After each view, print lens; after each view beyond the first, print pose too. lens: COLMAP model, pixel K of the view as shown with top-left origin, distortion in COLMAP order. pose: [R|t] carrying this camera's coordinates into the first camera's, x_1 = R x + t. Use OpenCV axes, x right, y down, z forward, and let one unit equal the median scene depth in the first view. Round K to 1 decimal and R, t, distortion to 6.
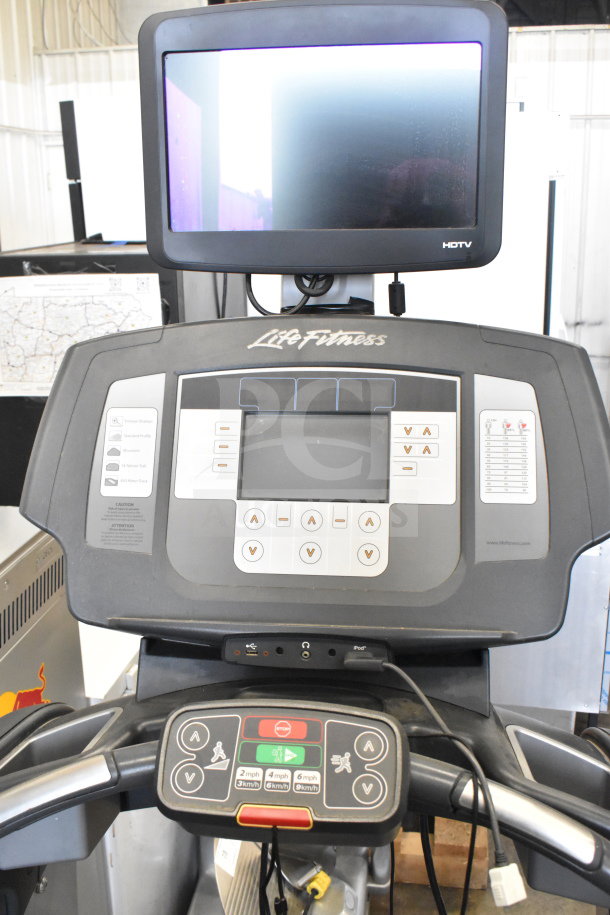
lens RADIAL K [[978.8, 0, 300.3], [0, 978.8, 455.8], [0, 0, 1]] dist [-0.048567, 0.000000]
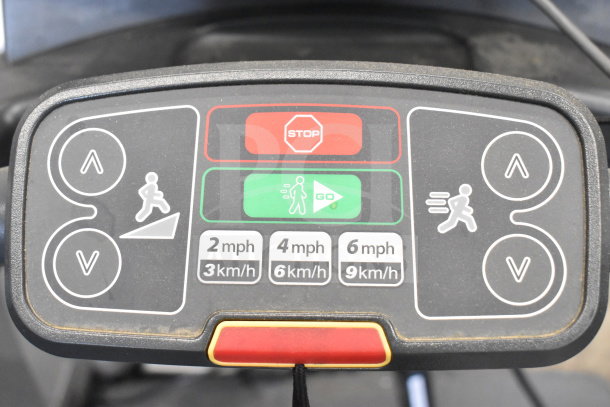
lens RADIAL K [[889.1, 0, 305.1], [0, 889.1, 204.3], [0, 0, 1]] dist [-0.042366, 0.000000]
pose [[0.997911, -0.055309, 0.033371, -0.032078], [0.035128, 0.898187, 0.438208, 0.145826], [-0.054210, -0.436121, 0.898254, 0.664088]]
